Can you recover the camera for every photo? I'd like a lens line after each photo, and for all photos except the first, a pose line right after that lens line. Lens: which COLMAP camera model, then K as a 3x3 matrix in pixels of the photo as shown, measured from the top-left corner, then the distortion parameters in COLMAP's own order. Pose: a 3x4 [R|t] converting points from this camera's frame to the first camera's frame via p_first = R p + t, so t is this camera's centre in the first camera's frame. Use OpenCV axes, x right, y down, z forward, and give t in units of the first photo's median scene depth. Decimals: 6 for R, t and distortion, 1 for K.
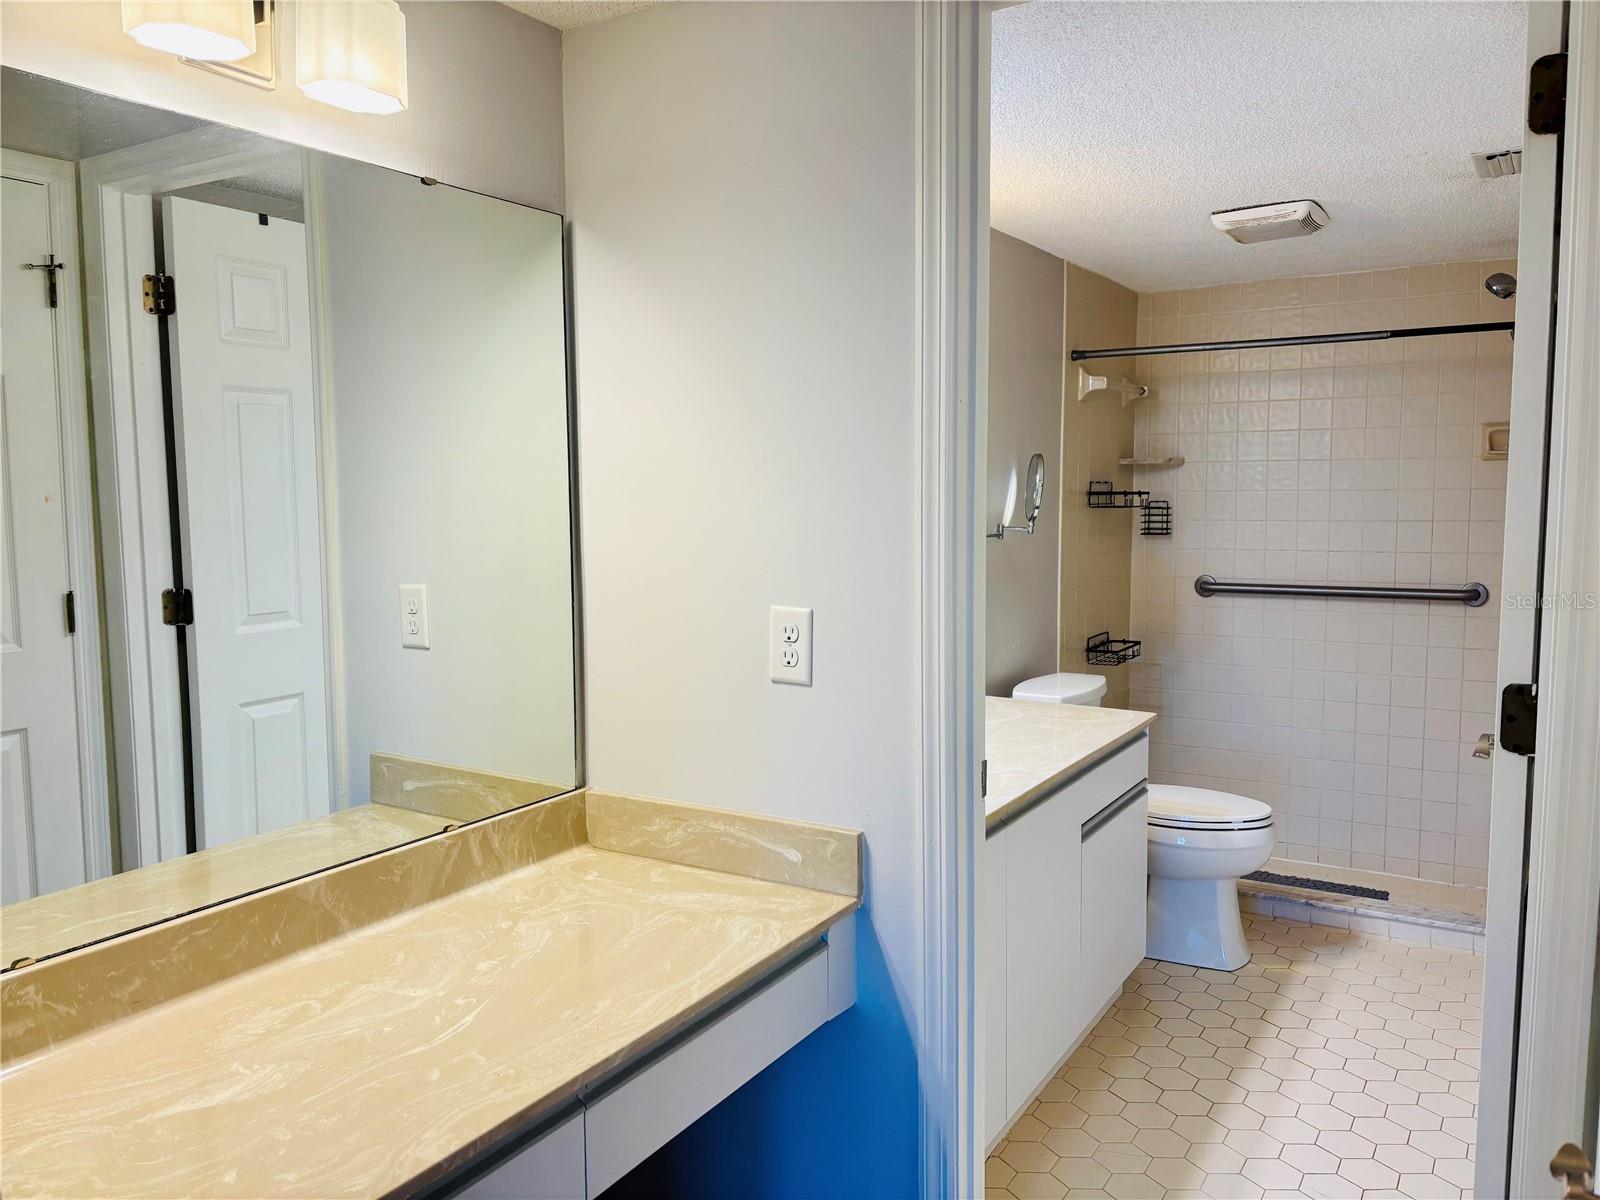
lens RADIAL K [[1205.1, 0, 800.0], [0, 1205.1, 600.0], [0, 0, 1]] dist [0.011837, 0.001147]
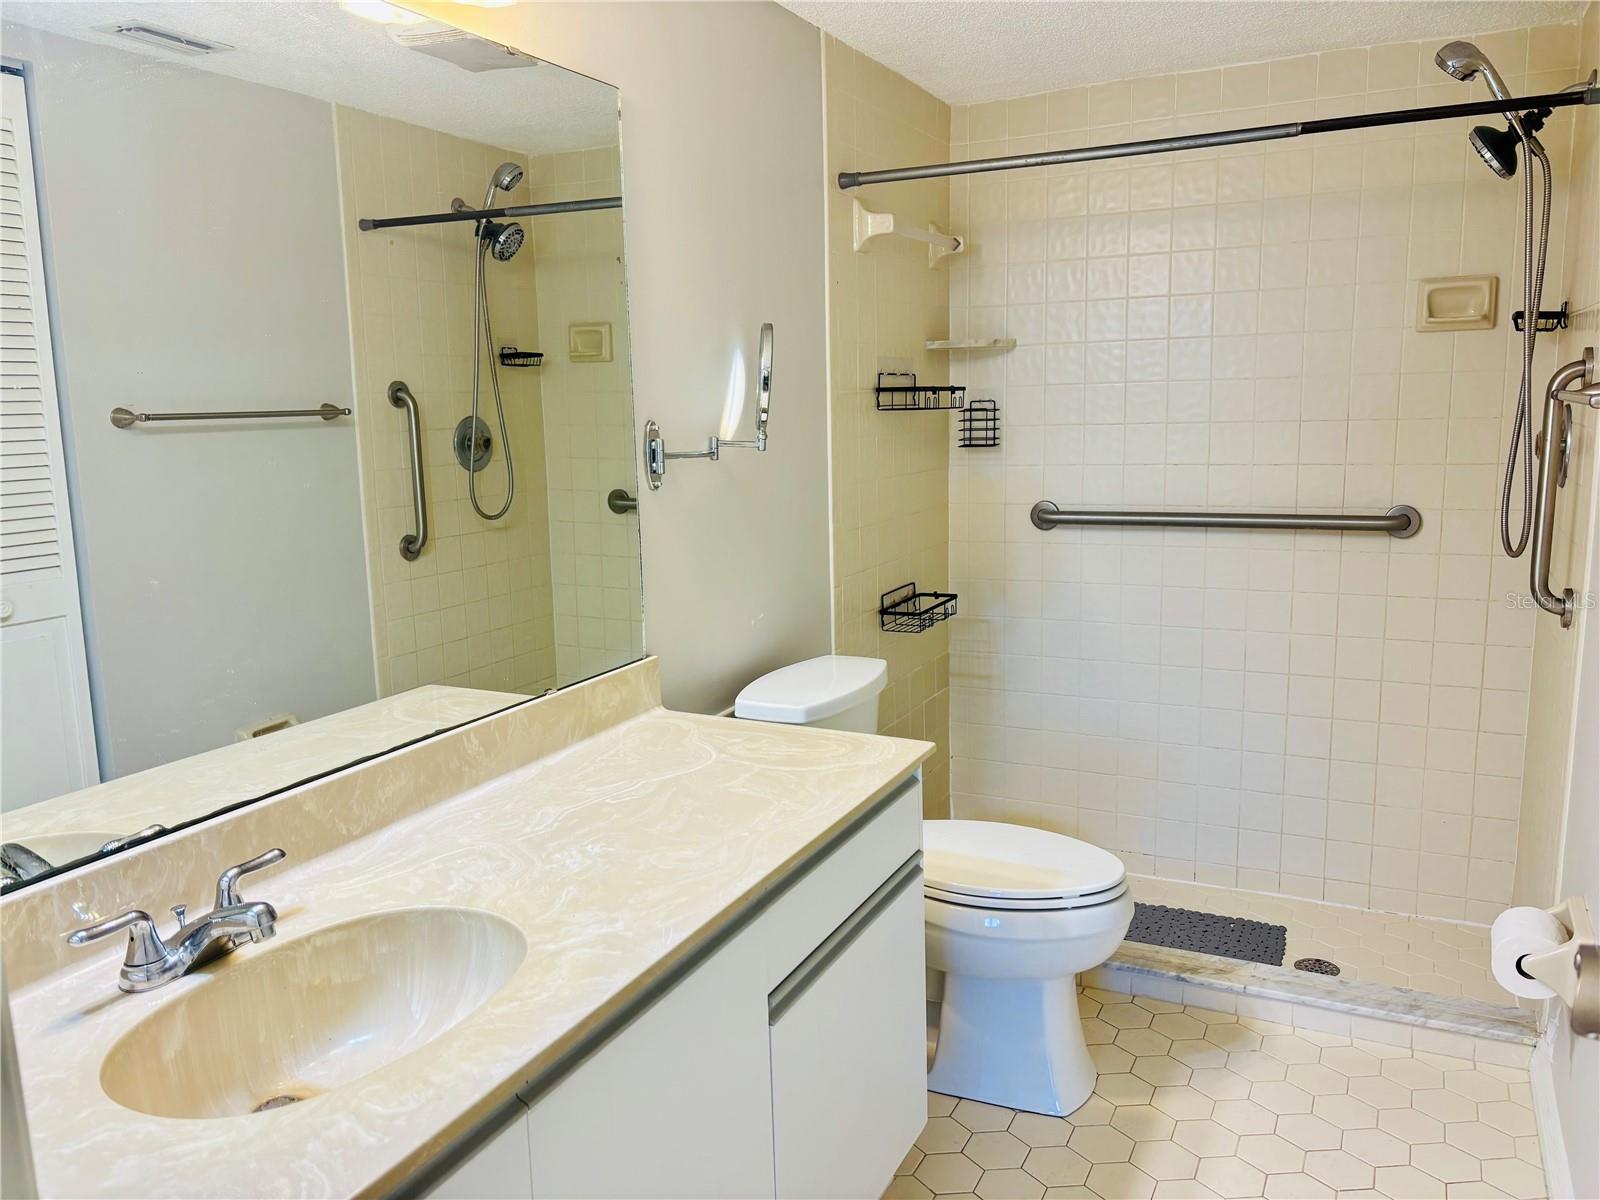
lens RADIAL K [[1183.2, 0, 800.0], [0, 1183.2, 600.0], [0, 0, 1]] dist [0.064422, -0.136725]
pose [[0.996179, -0.030515, 0.081834, 0.132264], [0.024444, 0.996945, 0.074183, -0.018421], [-0.083848, -0.071899, 0.993881, 0.304018]]
